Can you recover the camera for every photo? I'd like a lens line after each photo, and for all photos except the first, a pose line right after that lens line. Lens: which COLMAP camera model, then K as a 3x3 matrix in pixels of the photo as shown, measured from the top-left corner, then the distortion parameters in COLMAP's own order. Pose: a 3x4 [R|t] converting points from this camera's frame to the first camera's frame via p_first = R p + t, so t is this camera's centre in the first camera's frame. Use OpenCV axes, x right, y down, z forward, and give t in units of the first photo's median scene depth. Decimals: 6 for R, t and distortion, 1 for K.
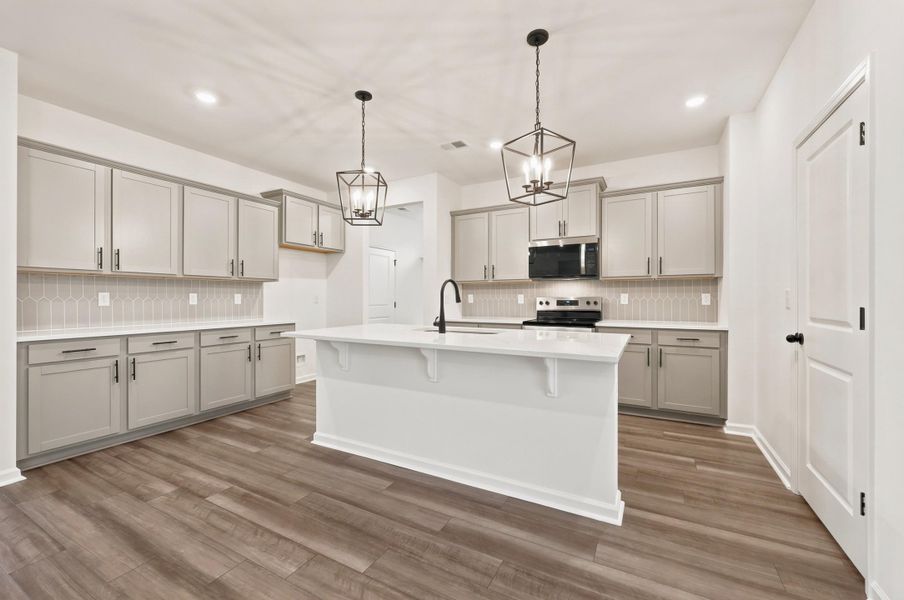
lens RADIAL K [[367.9, 0, 454.6], [0, 367.9, 297.6], [0, 0, 1]] dist [-0.003251, 0.000014]
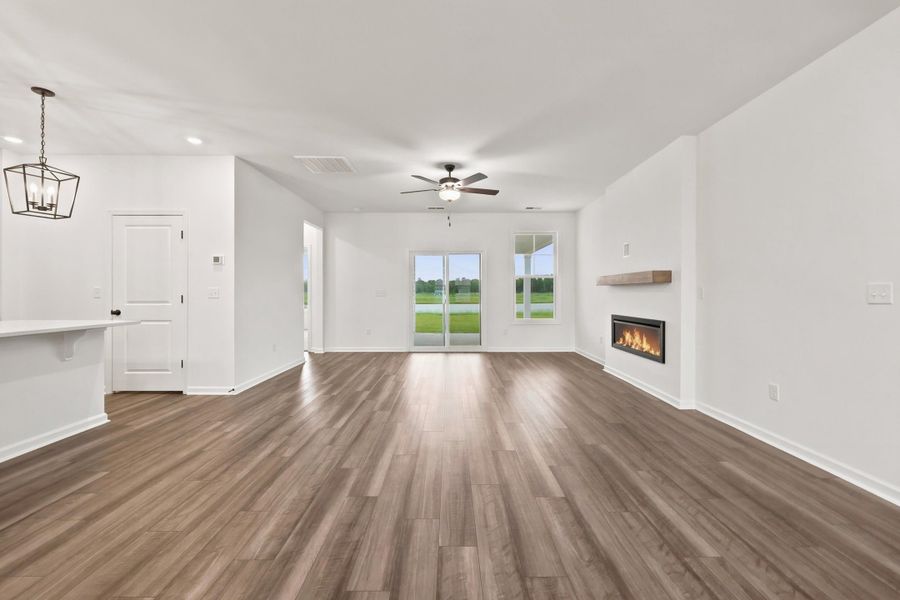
lens RADIAL K [[366.3, 0, 449.6], [0, 366.3, 292.9], [0, 0, 1]] dist [-0.003251, 0.000014]
pose [[-0.476175, 0.001468, 0.879349, -1.433223], [0.000632, 0.999999, -0.001327, 0.007877], [-0.879350, -0.000076, -0.476176, 0.311586]]
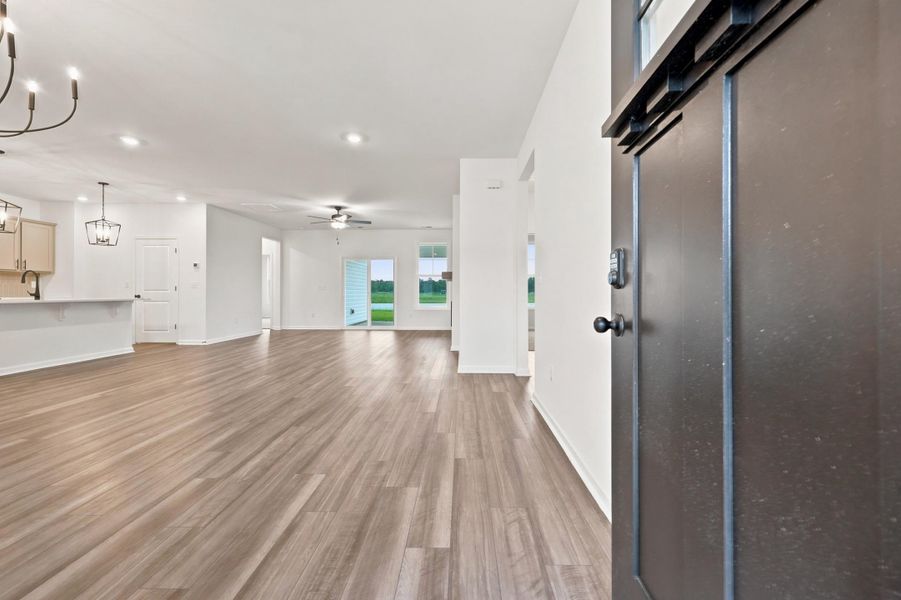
lens RADIAL K [[366.7, 0, 450.5], [0, 366.7, 291.9], [0, 0, 1]] dist [-0.003251, 0.000014]
pose [[-0.451215, 0.000928, 0.892415, -2.919501], [-0.002853, 0.999993, -0.002483, 0.063036], [-0.892411, -0.003667, -0.451209, -0.040827]]
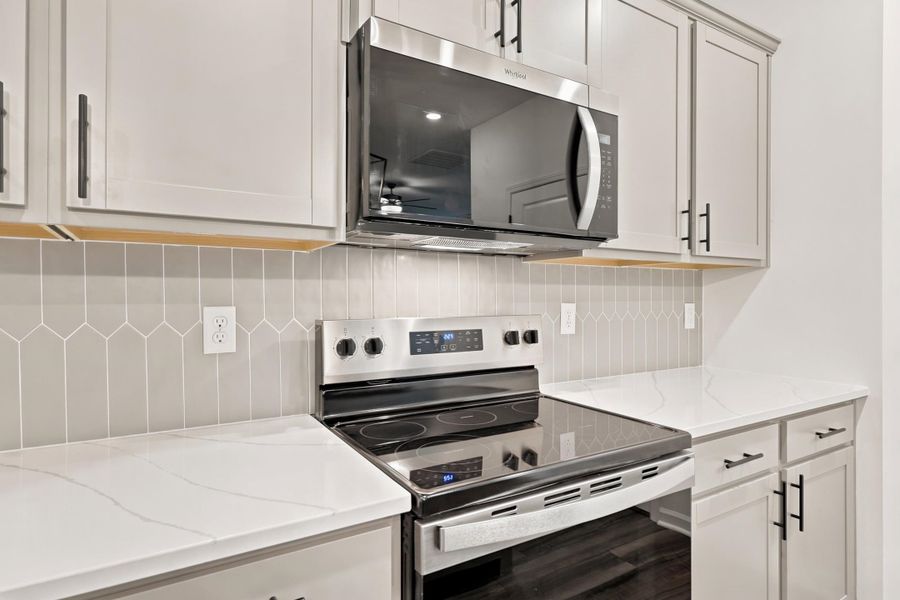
lens RADIAL K [[500.9, 0, 453.5], [0, 500.9, 299.2], [0, 0, 1]] dist [-0.006085, -0.000487]
pose [[0.503394, -0.003420, 0.864050, 0.025035], [-0.004858, 0.999965, 0.006788, -0.029774], [-0.864043, -0.007615, 0.503360, 1.476784]]
